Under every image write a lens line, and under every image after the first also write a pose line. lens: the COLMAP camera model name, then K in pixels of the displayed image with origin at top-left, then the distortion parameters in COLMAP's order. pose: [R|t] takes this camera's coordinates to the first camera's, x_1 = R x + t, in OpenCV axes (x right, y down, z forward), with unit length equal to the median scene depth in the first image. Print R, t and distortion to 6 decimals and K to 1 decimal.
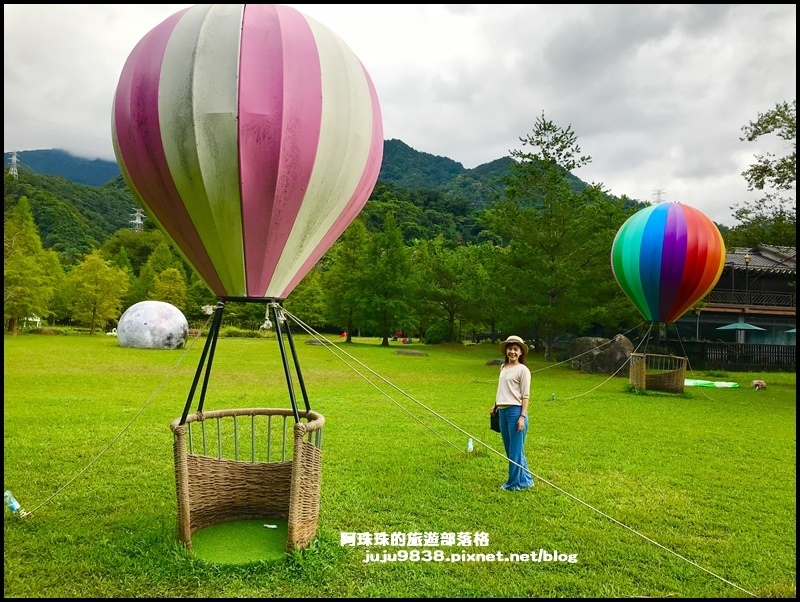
lens RADIAL K [[647.6, 0, 394.9], [0, 647.6, 299.2], [0, 0, 1]] dist [0.025399, -0.038515]
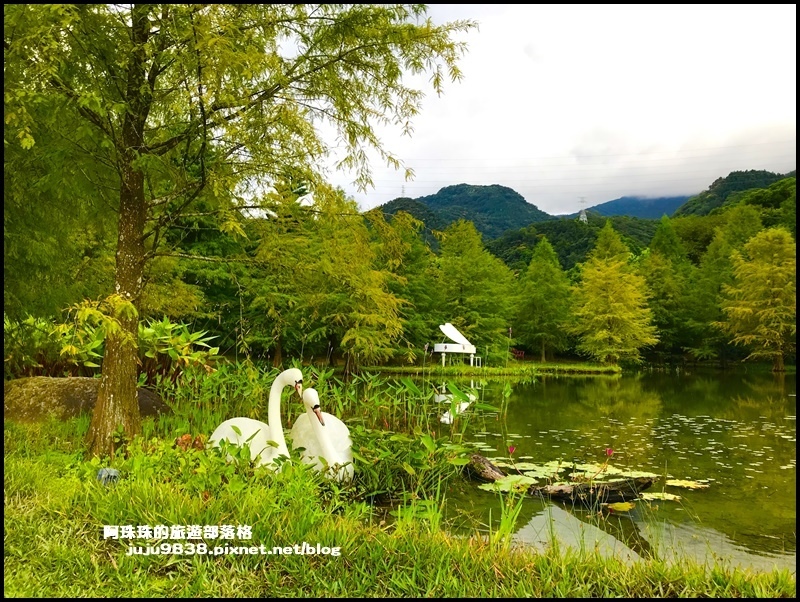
lens RADIAL K [[647.6, 0, 373.8], [0, 647.6, 273.5], [0, 0, 1]] dist [0.025399, -0.038515]
pose [[0.645568, -0.128868, -0.752751, -0.360541], [0.055688, 0.990980, -0.121893, 0.044444], [0.761669, 0.036771, 0.646922, 0.971363]]
